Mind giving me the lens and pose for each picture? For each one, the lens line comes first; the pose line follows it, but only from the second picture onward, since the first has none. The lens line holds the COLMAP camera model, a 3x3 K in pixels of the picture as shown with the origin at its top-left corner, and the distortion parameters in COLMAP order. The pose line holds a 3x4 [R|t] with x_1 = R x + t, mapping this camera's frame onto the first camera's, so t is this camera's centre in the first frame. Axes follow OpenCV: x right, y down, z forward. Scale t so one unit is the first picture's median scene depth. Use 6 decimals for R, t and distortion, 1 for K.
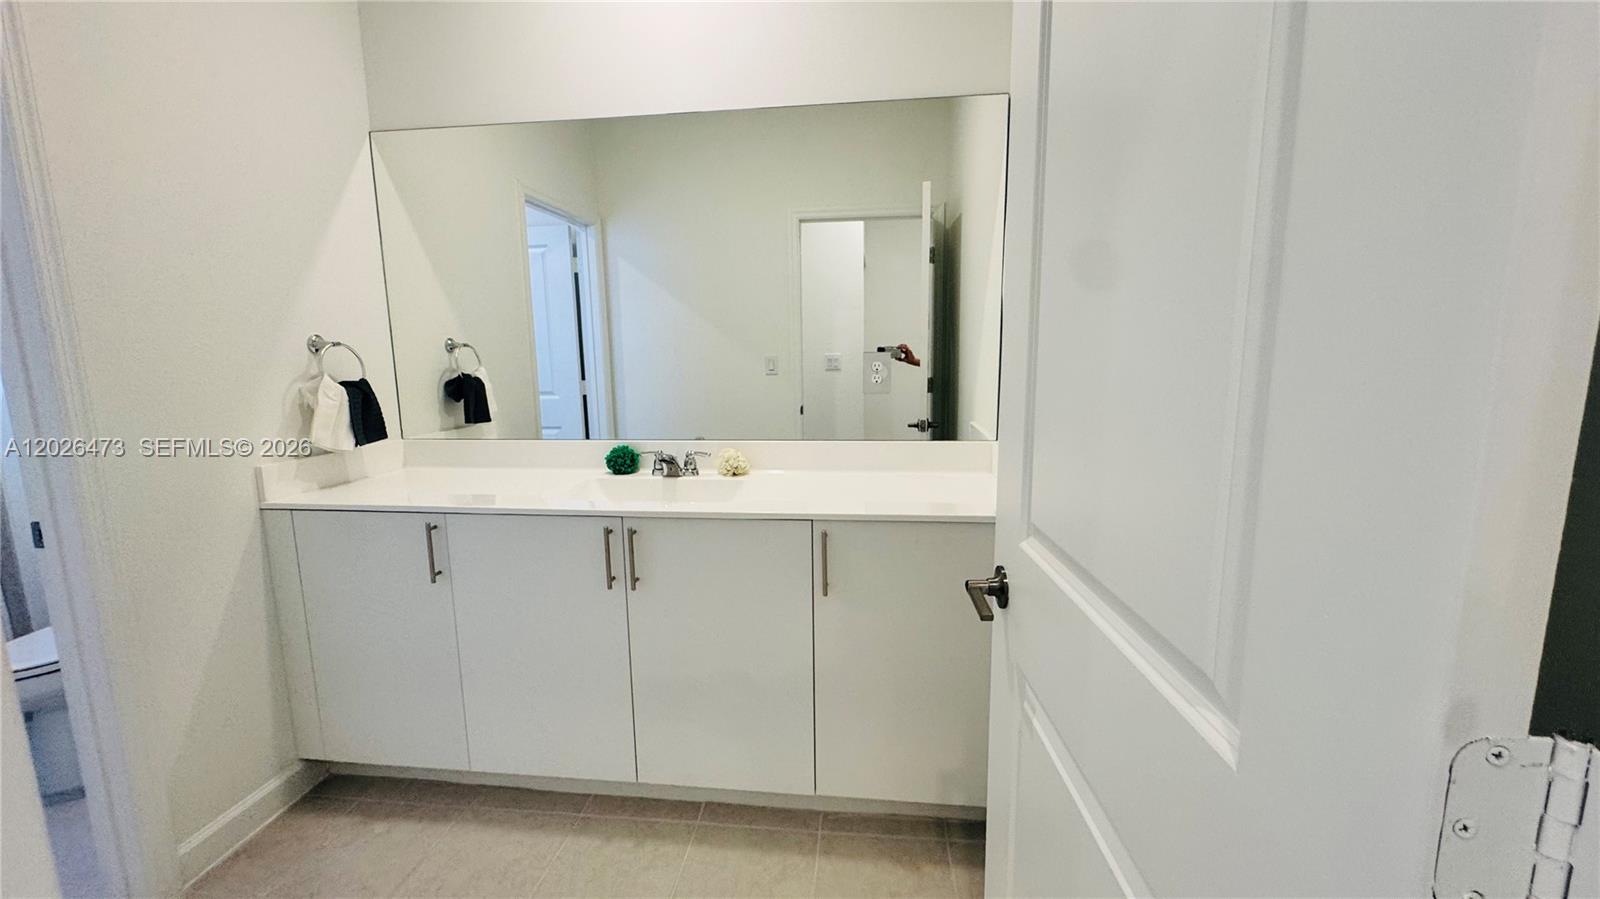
lens RADIAL K [[640.7, 0, 798.9], [0, 640.7, 447.9], [0, 0, 1]] dist [-0.002533, 0.000571]
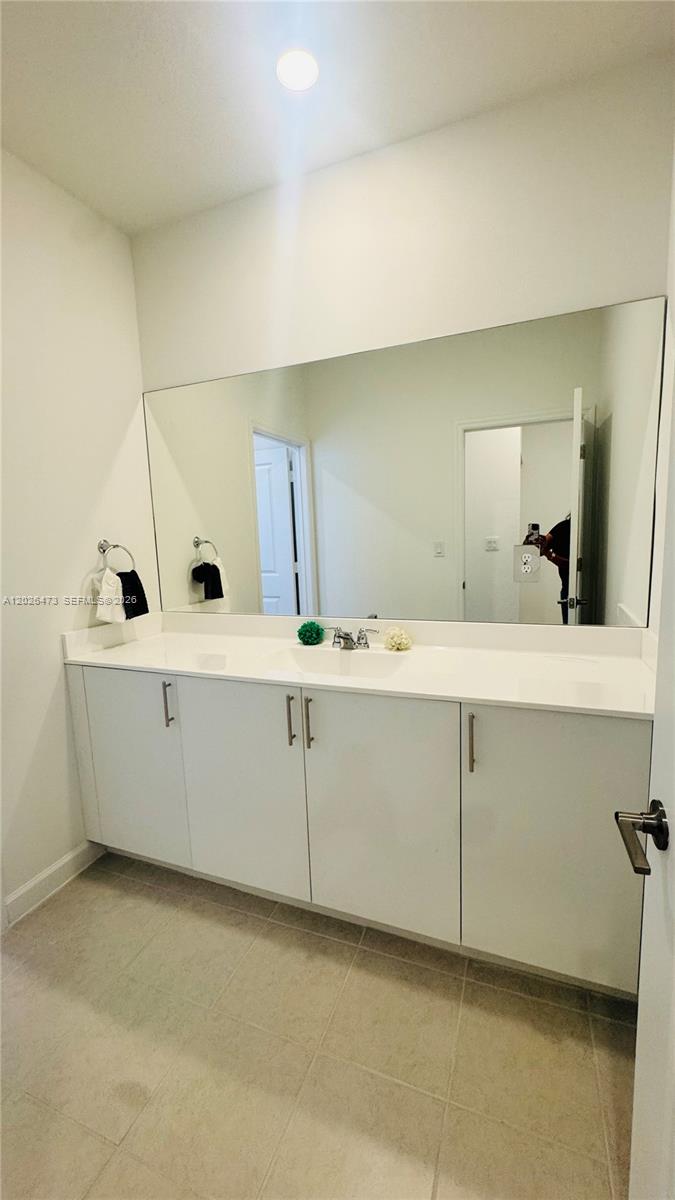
lens RADIAL K [[480.5, 0, 337.5], [0, 480.5, 600.0], [0, 0, 1]] dist [-0.002533, 0.000571]
pose [[0.965173, 0.014412, -0.261217, 0.023349], [-0.016257, 0.999856, -0.004903, -0.045029], [0.261109, 0.008979, 0.965268, 0.105731]]
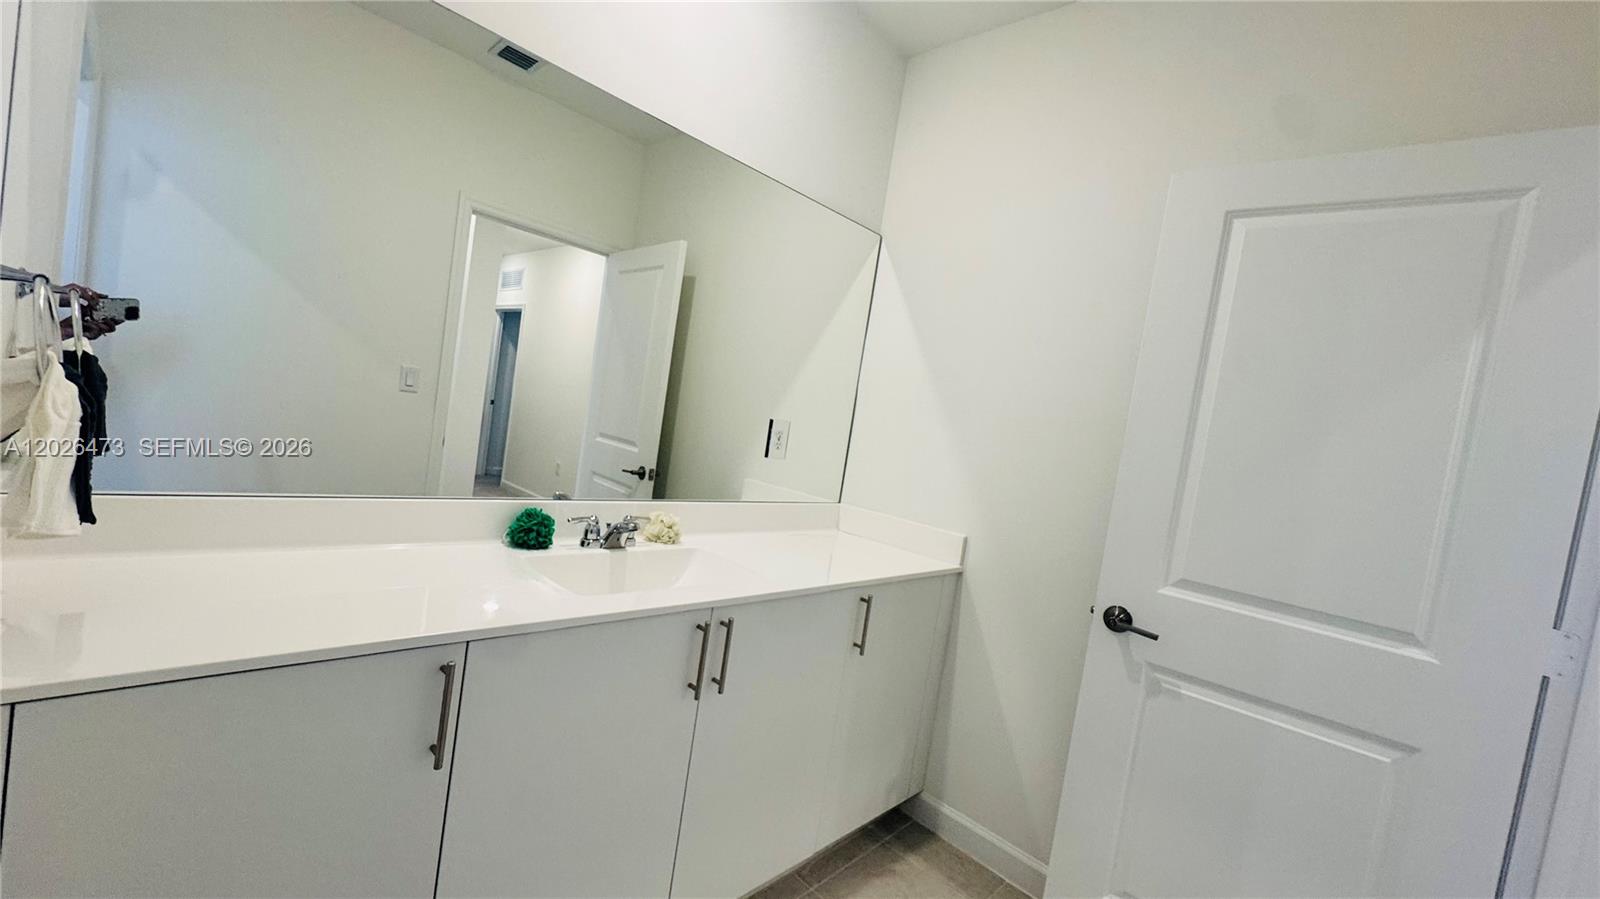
lens RADIAL K [[650.3, 0, 805.2], [0, 650.3, 448.2], [0, 0, 1]] dist [-0.002349, -0.000009]
pose [[0.580511, 0.066275, 0.811551, -0.740236], [-0.038058, 0.997801, -0.054262, -0.047180], [-0.813362, 0.000614, 0.581757, 0.332469]]
